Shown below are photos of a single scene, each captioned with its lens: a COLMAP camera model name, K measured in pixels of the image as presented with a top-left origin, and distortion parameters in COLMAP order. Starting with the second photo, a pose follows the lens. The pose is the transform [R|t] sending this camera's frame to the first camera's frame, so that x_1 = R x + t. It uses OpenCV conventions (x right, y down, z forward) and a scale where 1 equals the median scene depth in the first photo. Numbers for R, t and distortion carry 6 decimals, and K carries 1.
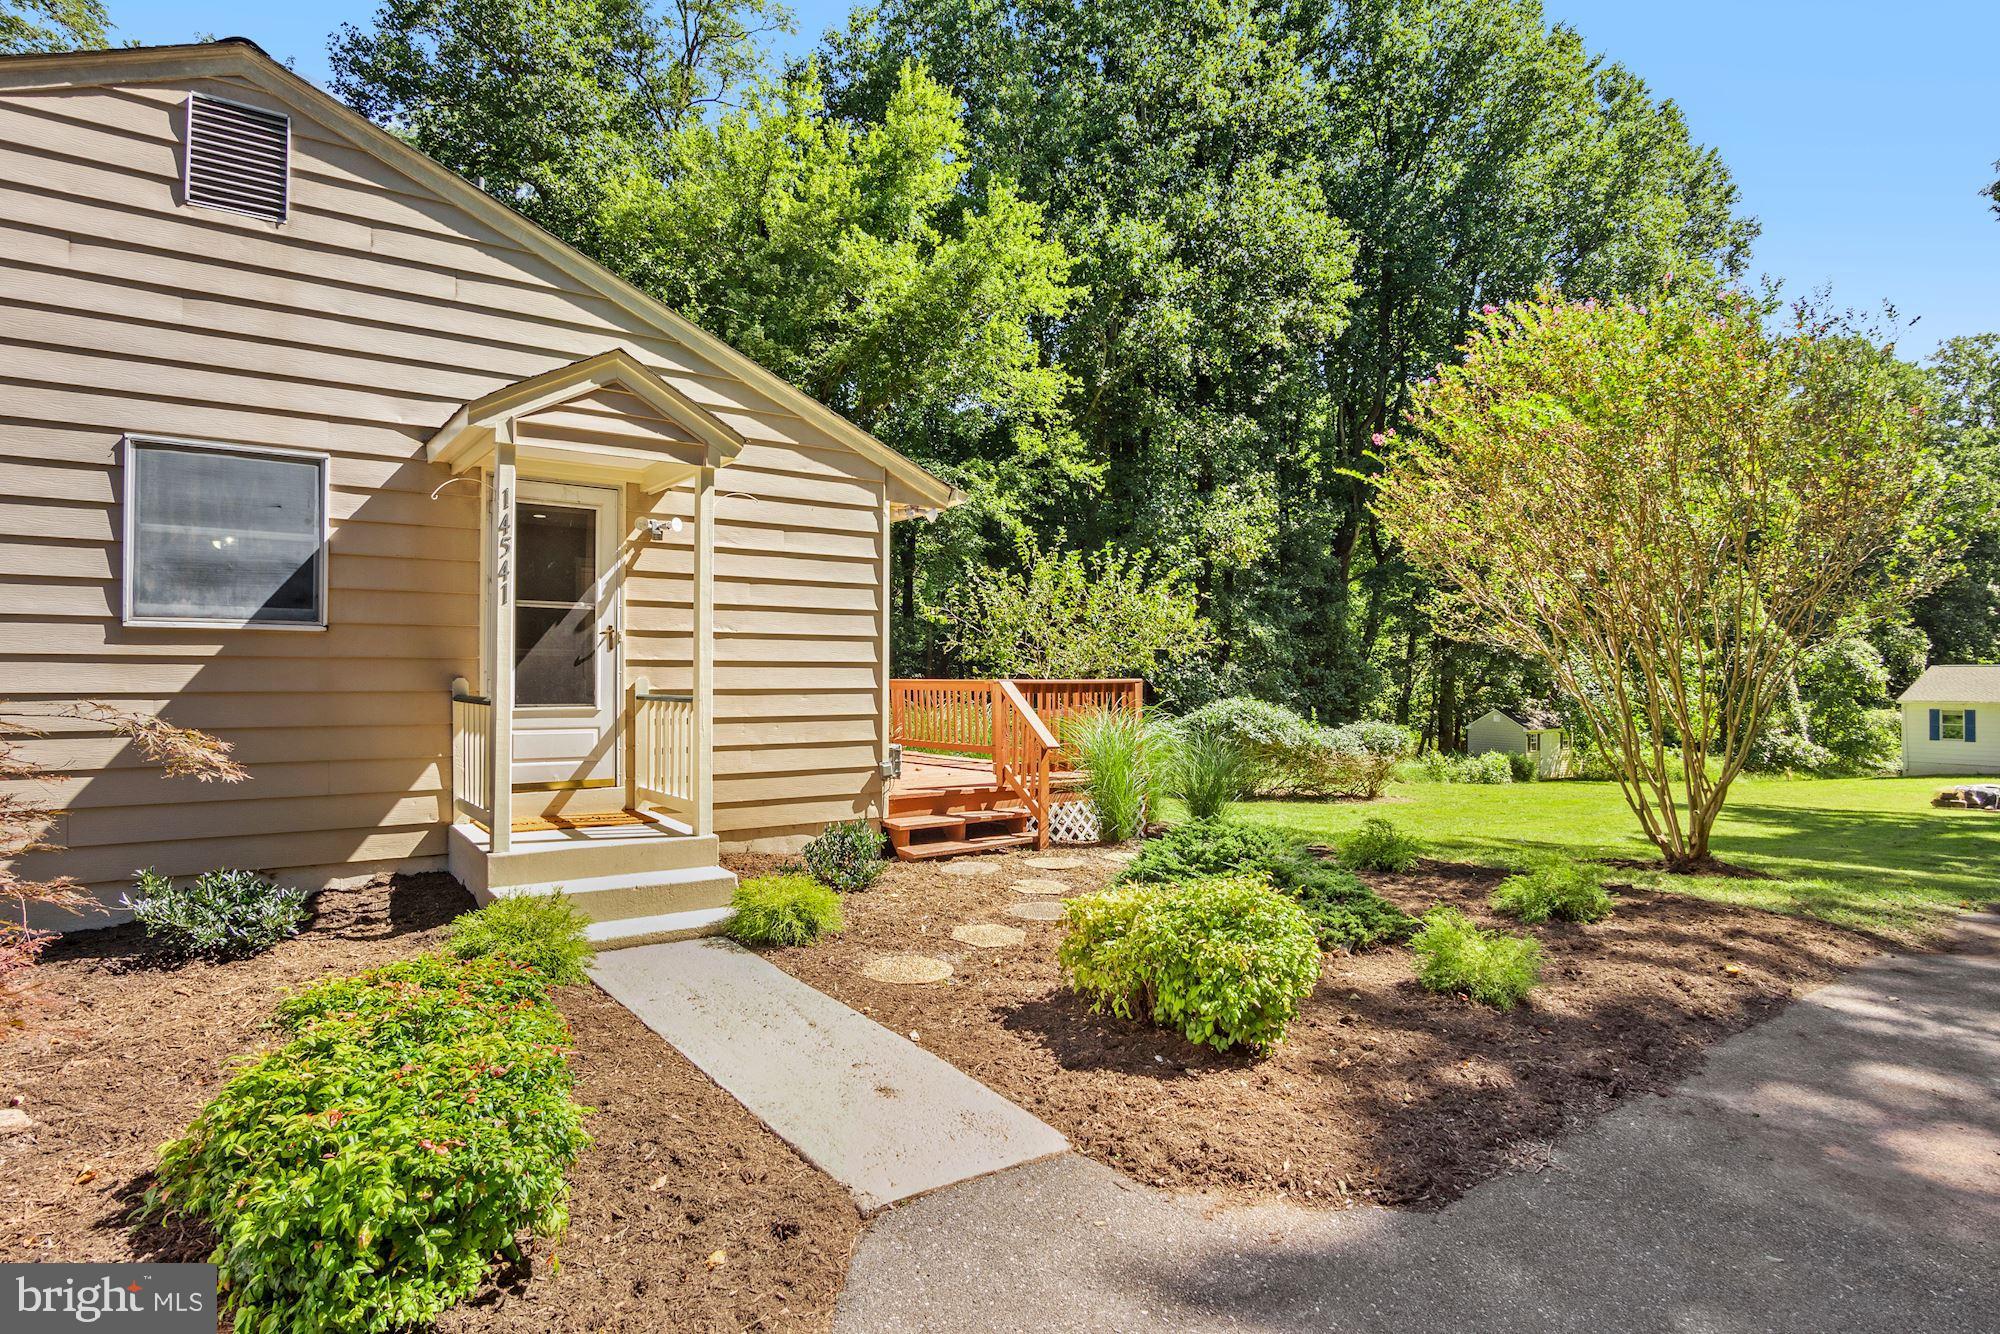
lens RADIAL K [[1082.3, 0, 1002.2], [0, 1082.3, 671.9], [0, 0, 1]] dist [-0.033145, 0.008439]
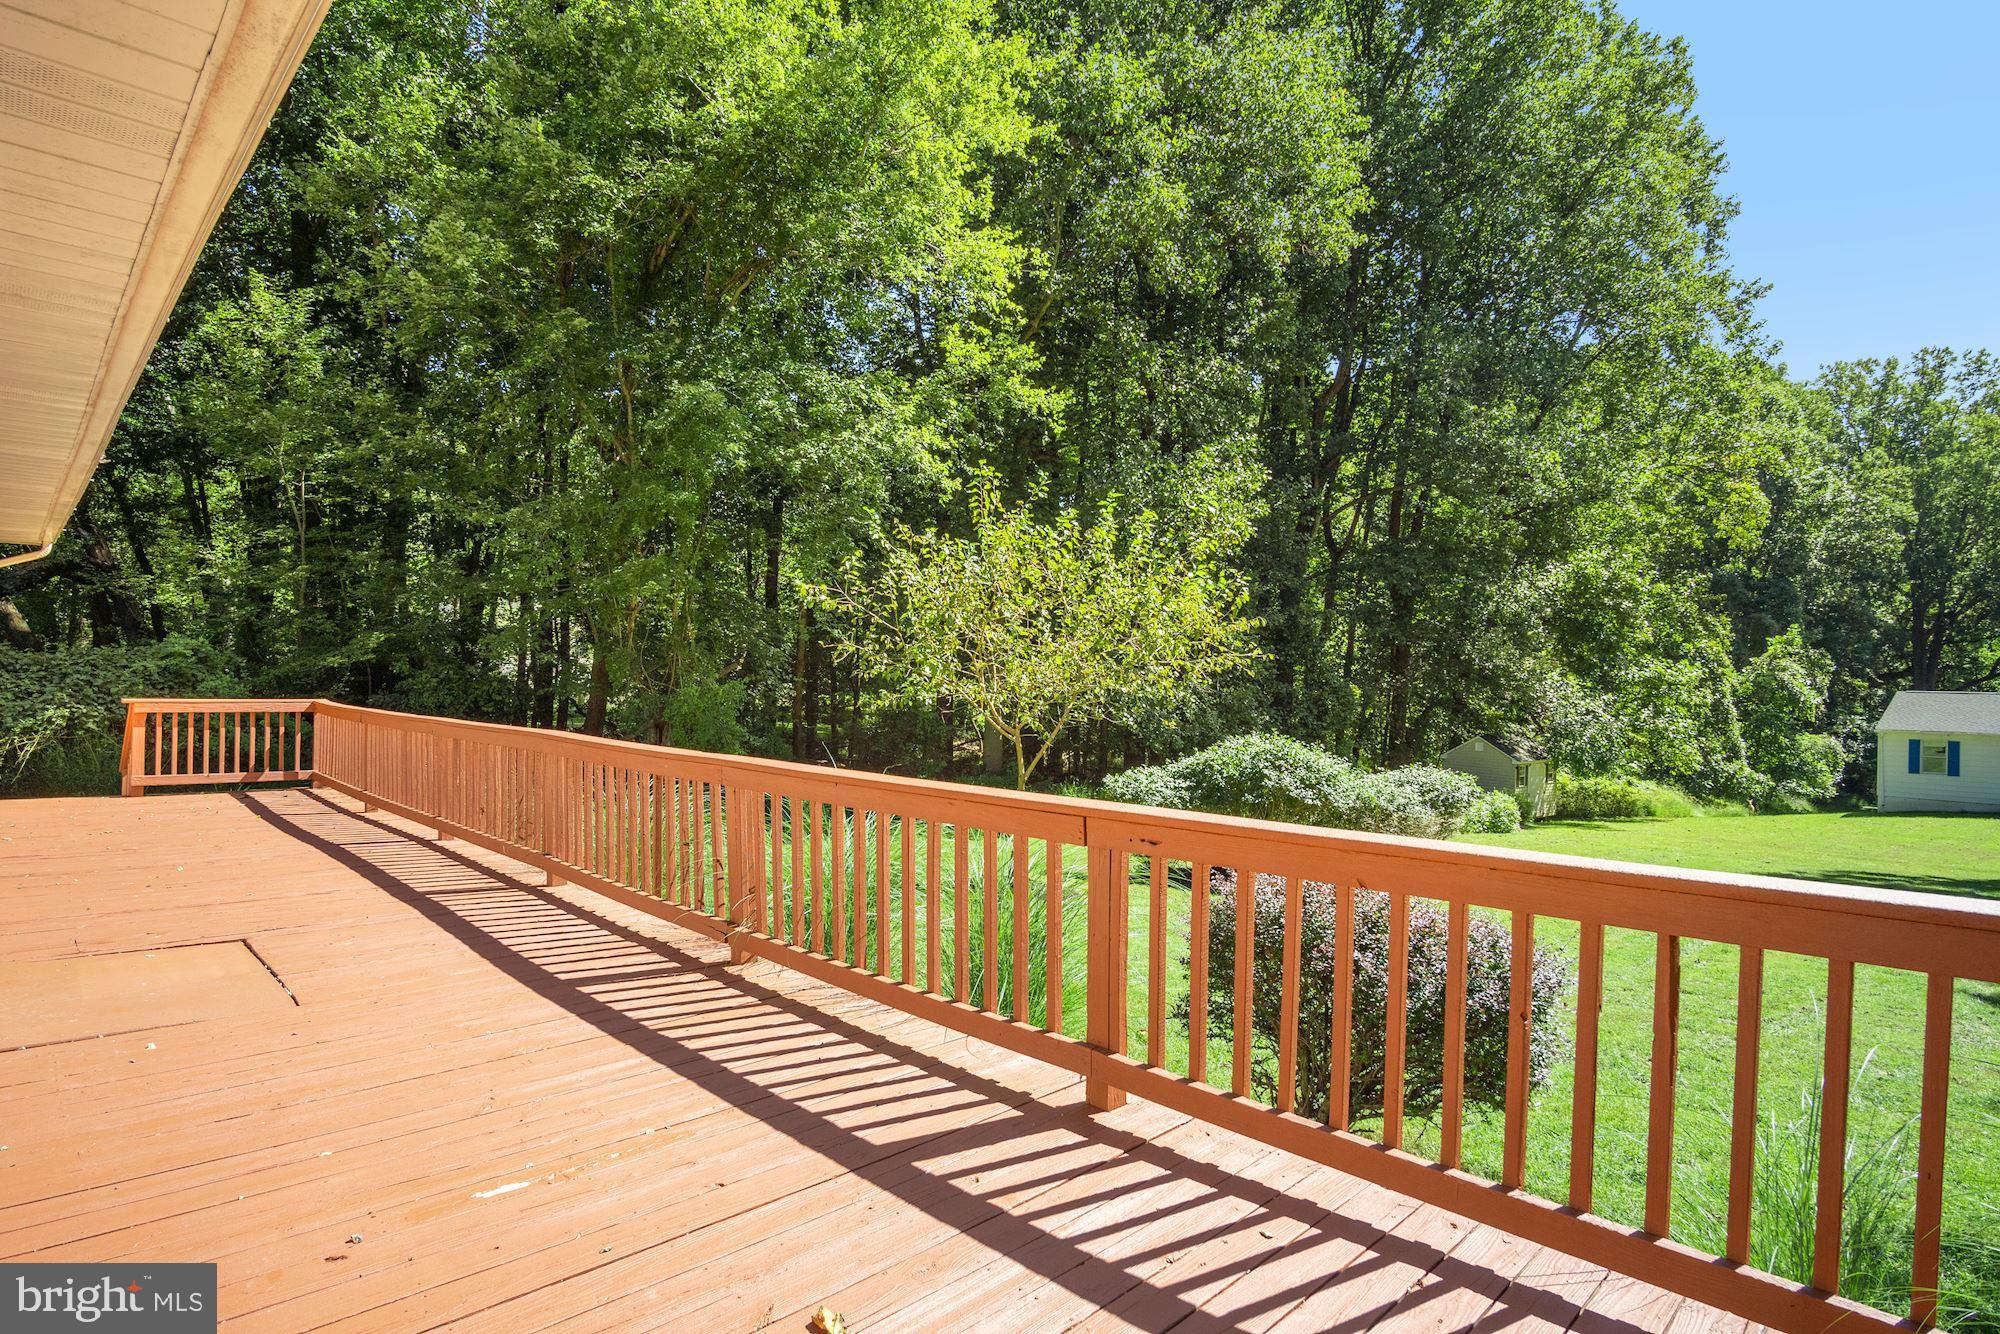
lens RADIAL K [[1073.2, 0, 1002.0], [0, 1073.2, 672.3], [0, 0, 1]] dist [-0.033517, 0.008541]
pose [[0.992075, 0.017807, 0.124377, -0.028421], [-0.017643, 0.999841, -0.002418, -0.010601], [-0.124401, 0.000204, 0.992232, 0.318186]]
